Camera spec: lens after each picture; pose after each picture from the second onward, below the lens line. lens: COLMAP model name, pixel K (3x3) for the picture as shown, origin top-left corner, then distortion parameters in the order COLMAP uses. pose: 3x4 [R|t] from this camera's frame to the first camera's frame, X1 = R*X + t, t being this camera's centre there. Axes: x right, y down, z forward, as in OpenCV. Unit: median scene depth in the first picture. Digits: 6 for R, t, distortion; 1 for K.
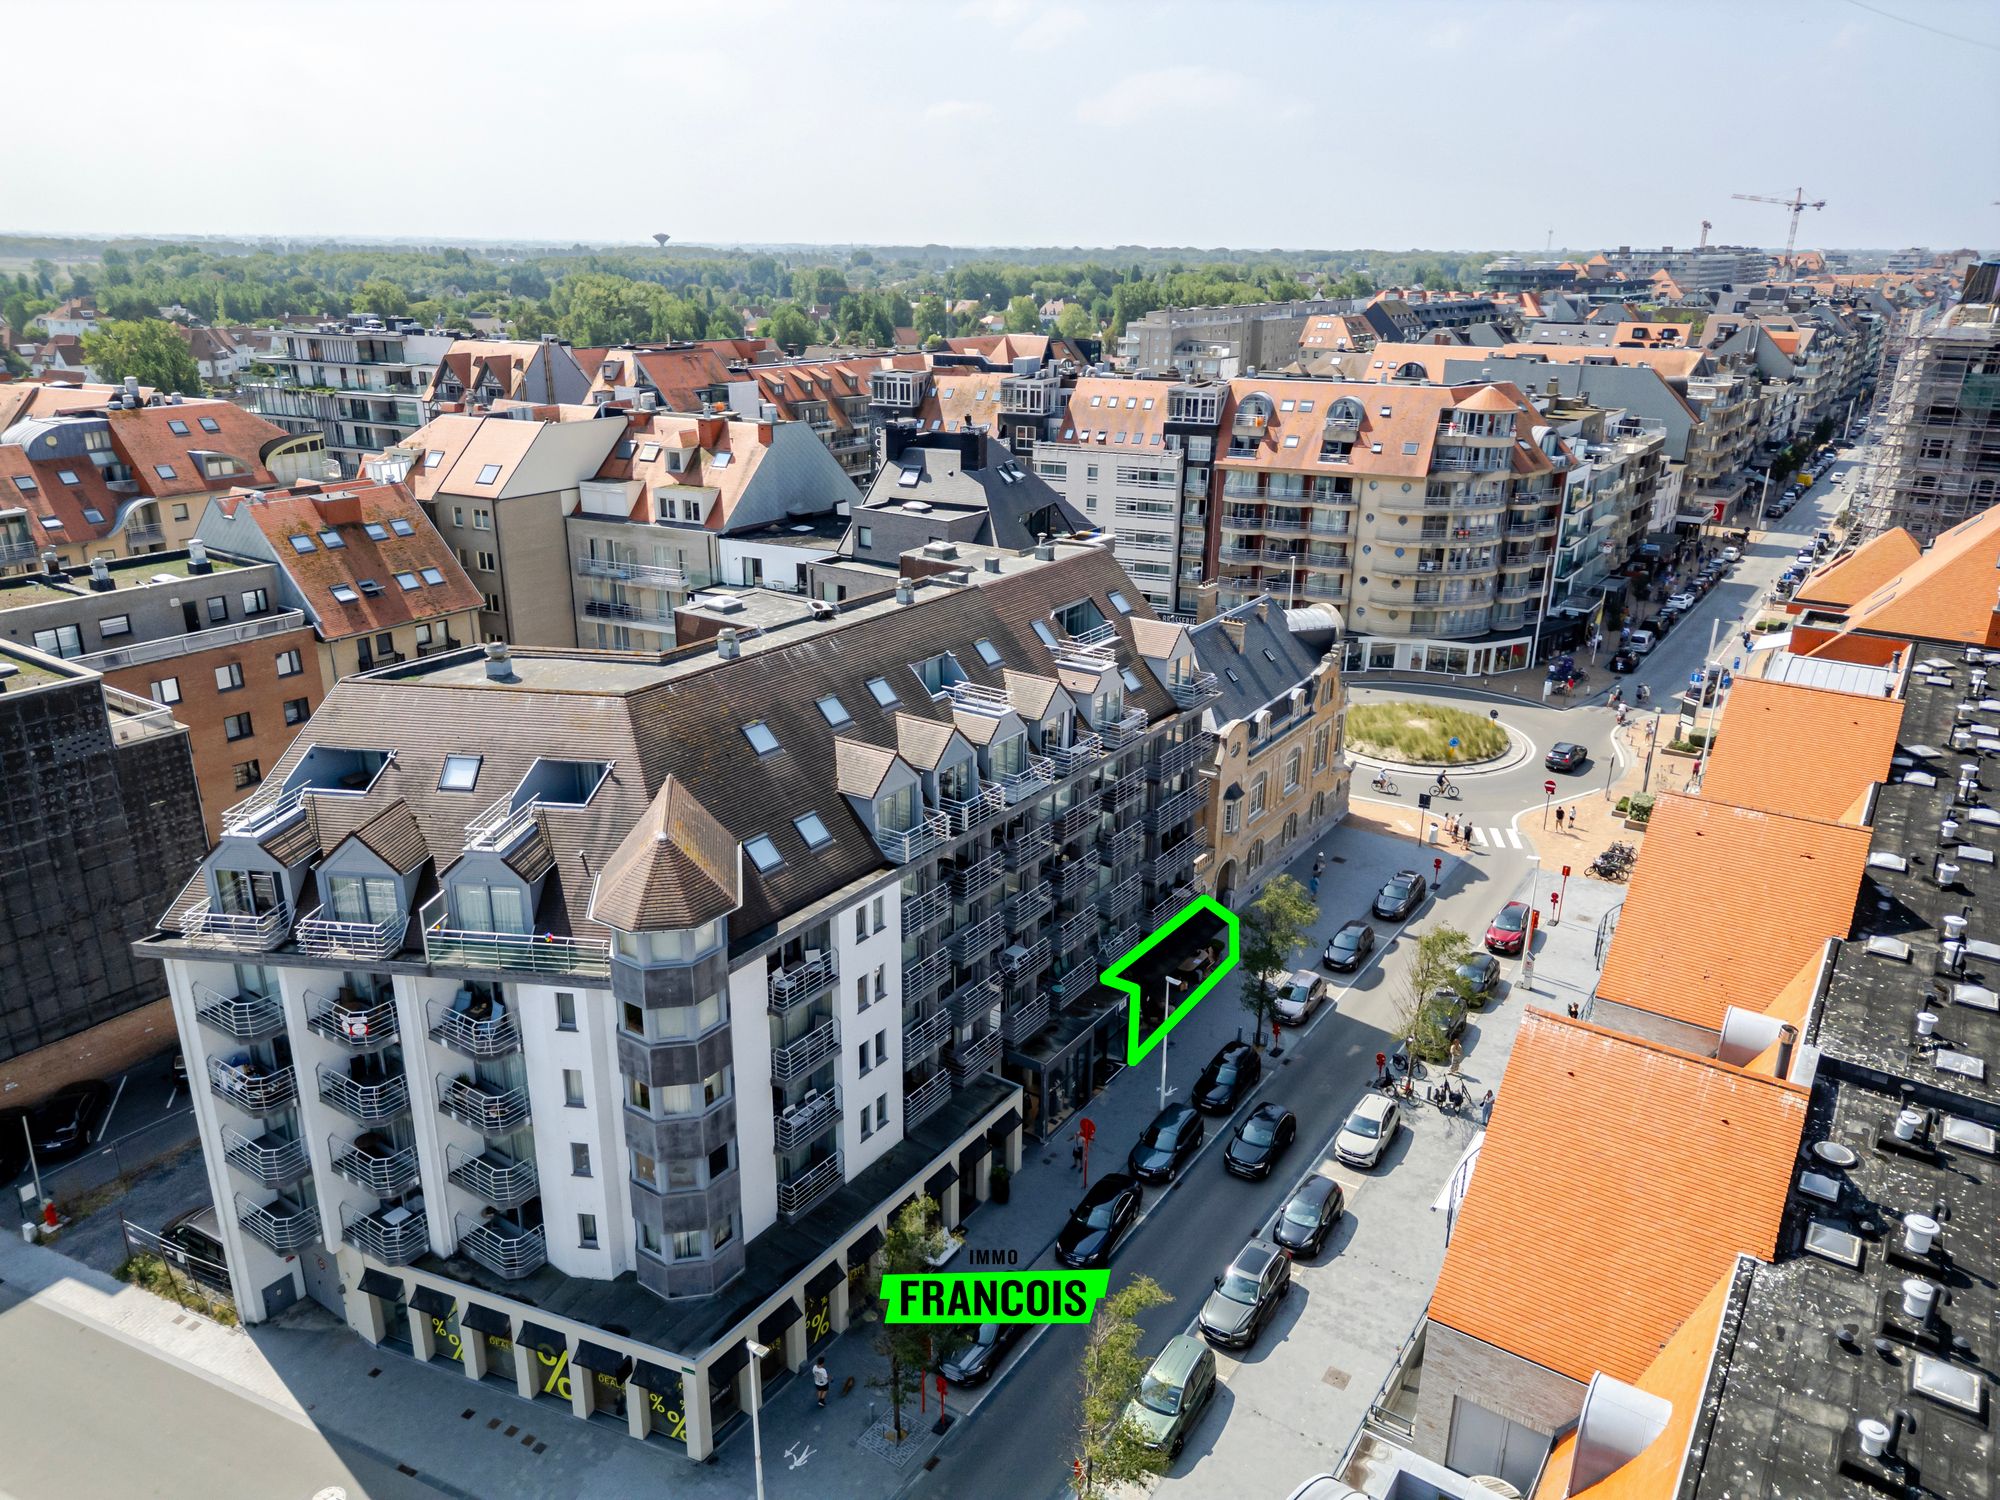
lens RADIAL K [[1367.8, 0, 1000.0], [0, 1367.8, 750.0], [0, 0, 1]] dist [0.069599, -0.002439]
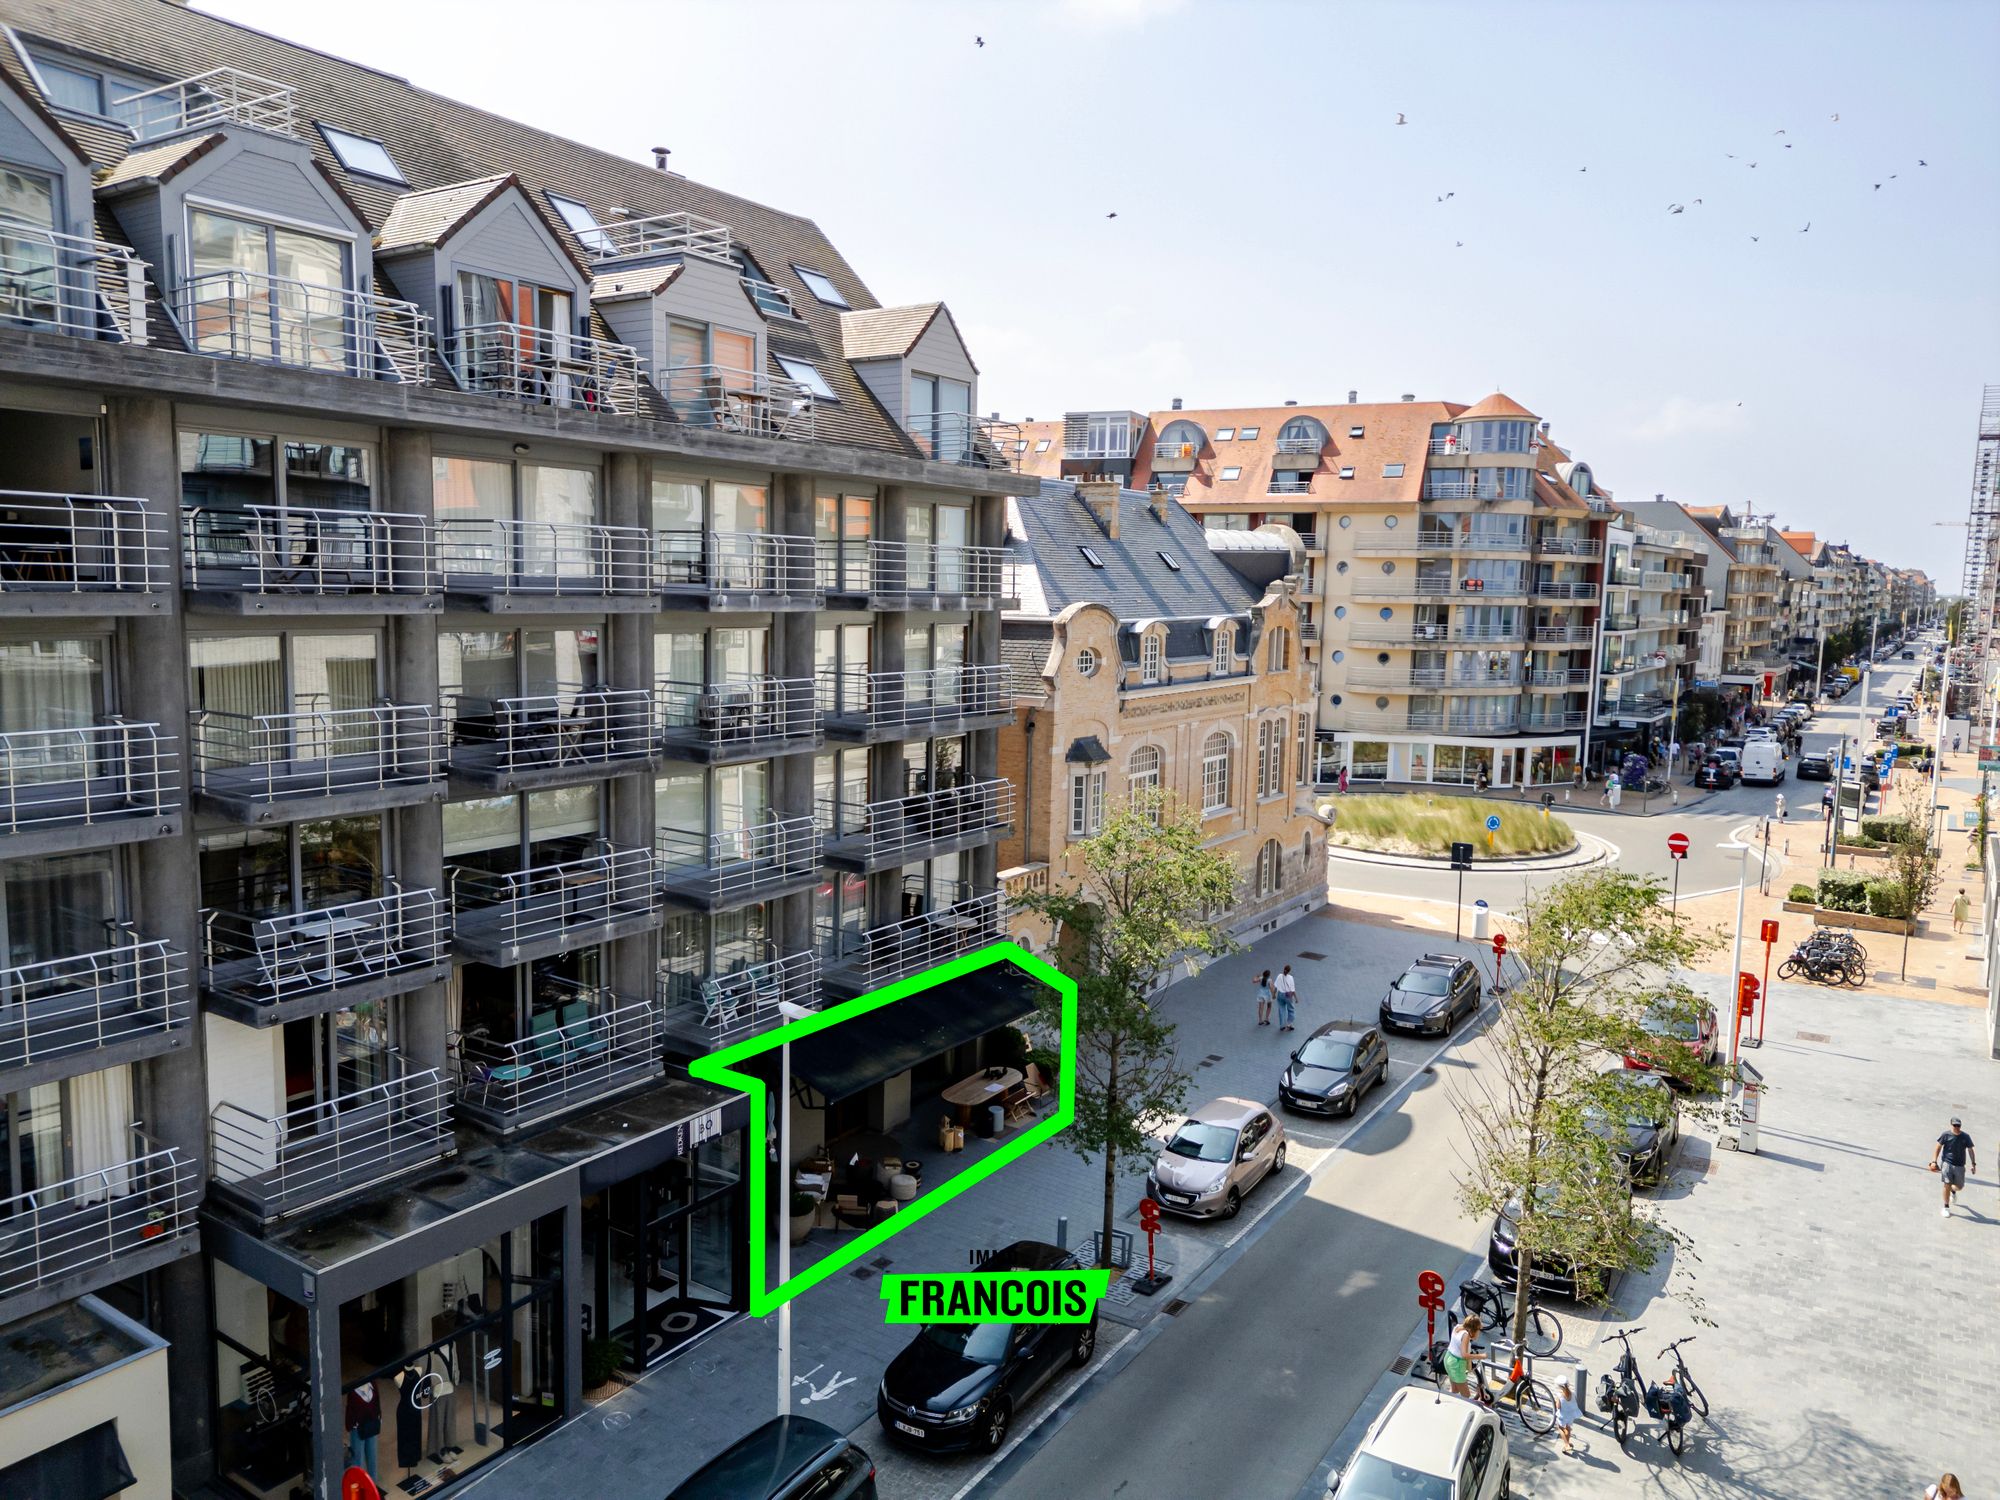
lens RADIAL K [[1397.9, 0, 1000.0], [0, 1397.9, 750.0], [0, 0, 1]] dist [0.050388, -0.003364]
pose [[0.999800, 0.012215, 0.015830, 0.090068], [-0.008373, 0.974717, -0.223287, 0.097489], [-0.018157, 0.223110, 0.974624, 0.351667]]
